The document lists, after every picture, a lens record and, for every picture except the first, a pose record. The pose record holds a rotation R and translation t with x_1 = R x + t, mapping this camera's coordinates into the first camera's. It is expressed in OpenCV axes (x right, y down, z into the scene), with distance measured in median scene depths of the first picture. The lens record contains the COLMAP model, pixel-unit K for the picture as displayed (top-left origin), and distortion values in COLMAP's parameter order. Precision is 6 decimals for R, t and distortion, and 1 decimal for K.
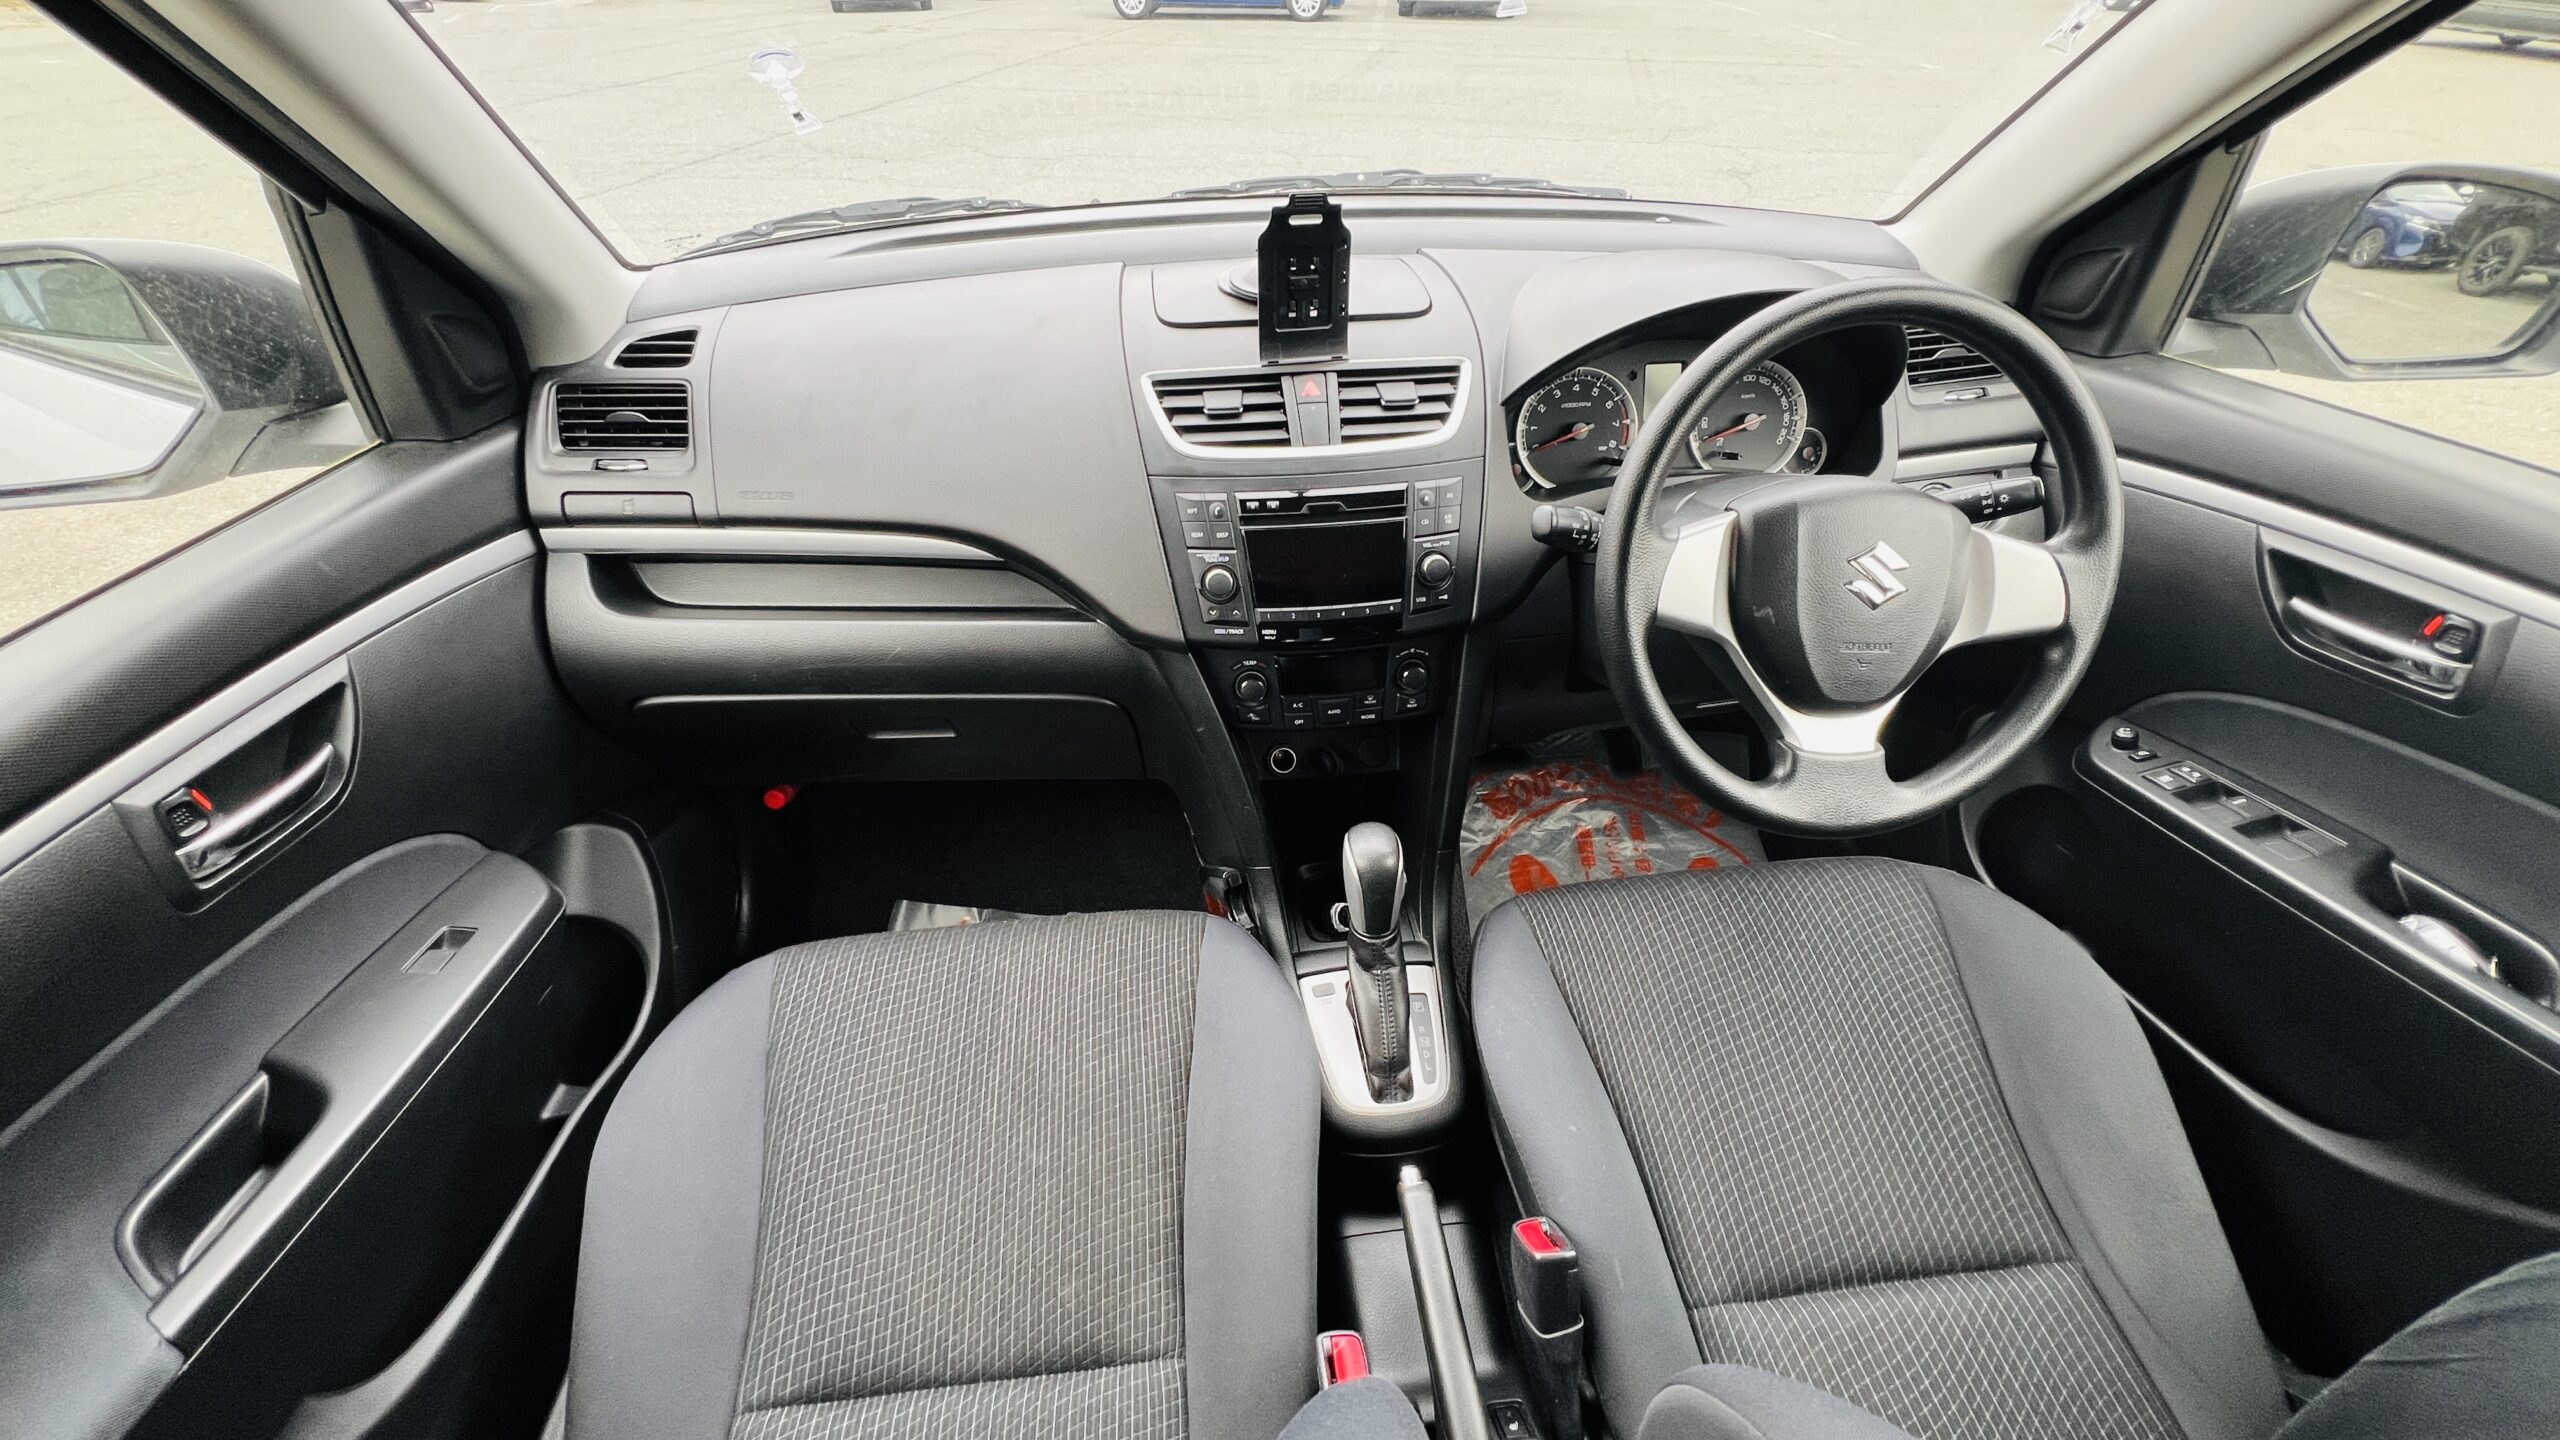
lens RADIAL K [[1046.9, 0, 1304.7], [0, 1046.9, 716.6], [0, 0, 1]] dist [-0.001656, -0.000109]
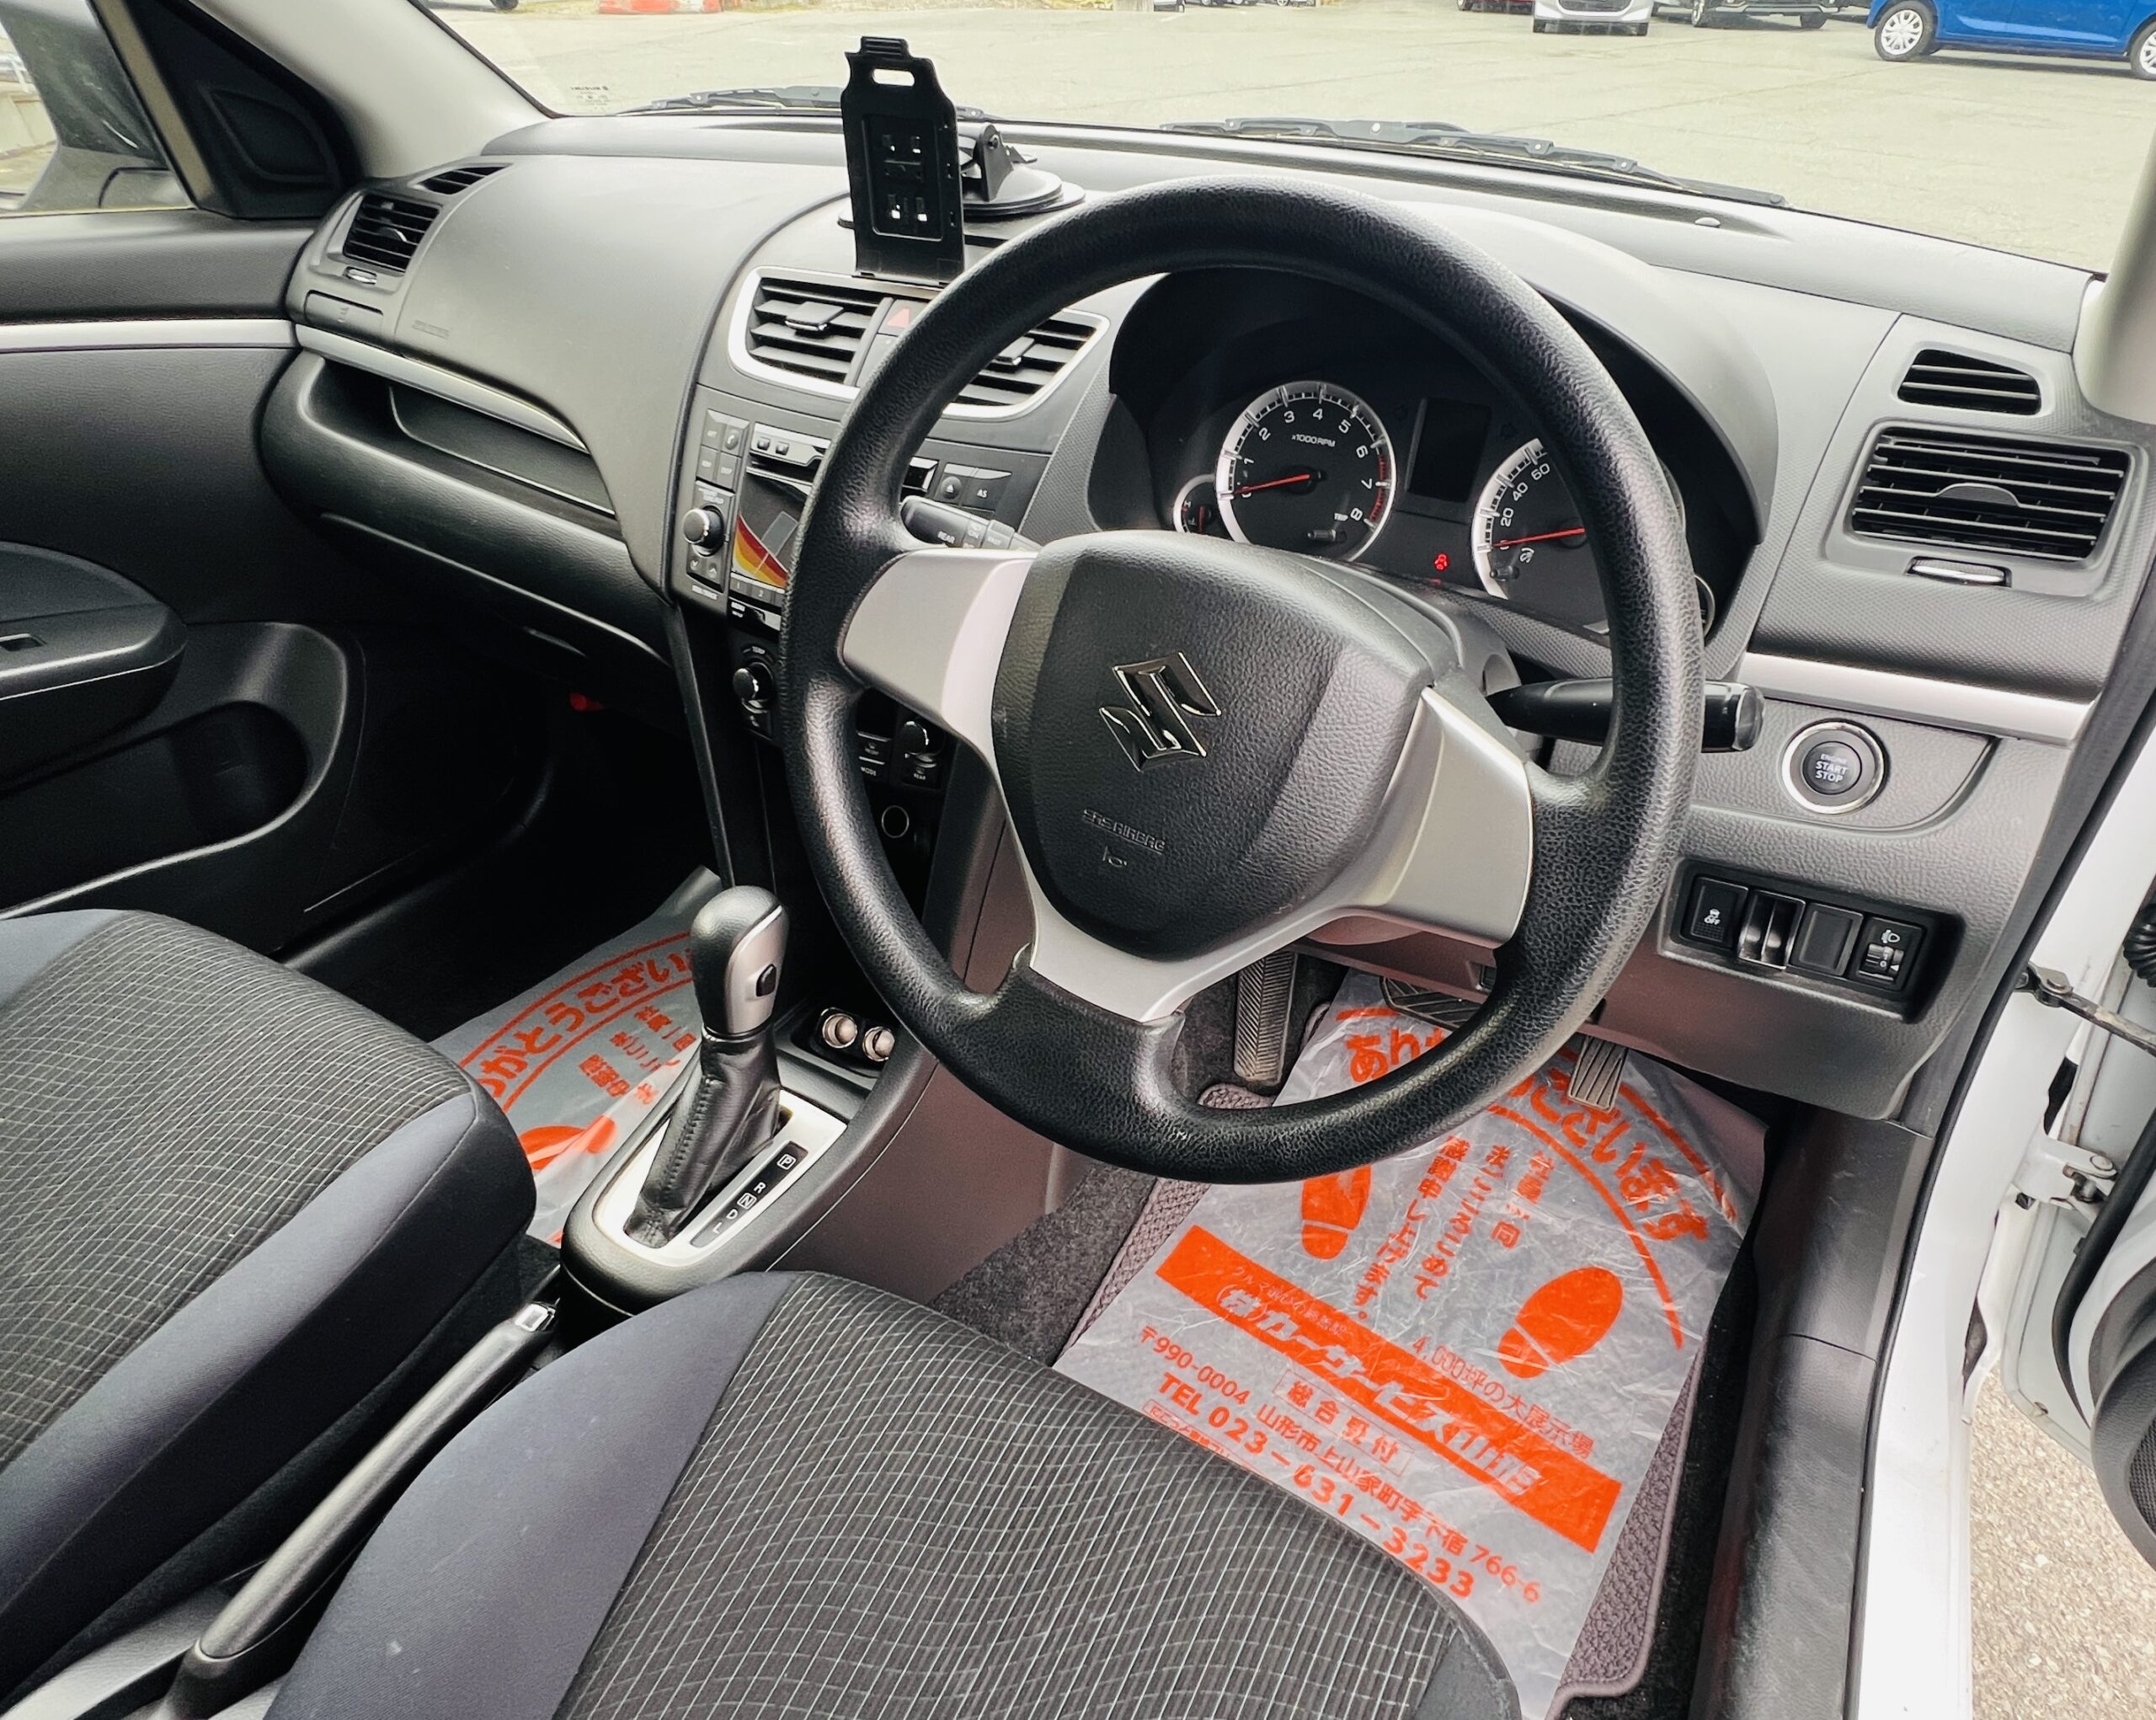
lens RADIAL K [[1271.9, 0, 1086.4], [0, 1271.9, 840.0], [0, 0, 1]] dist [-0.003302, 0.001387]
pose [[0.820294, 0.354826, -0.448572, 0.643718], [-0.366045, 0.928329, 0.064941, -0.074322], [0.439465, 0.110927, 0.891384, 0.289016]]
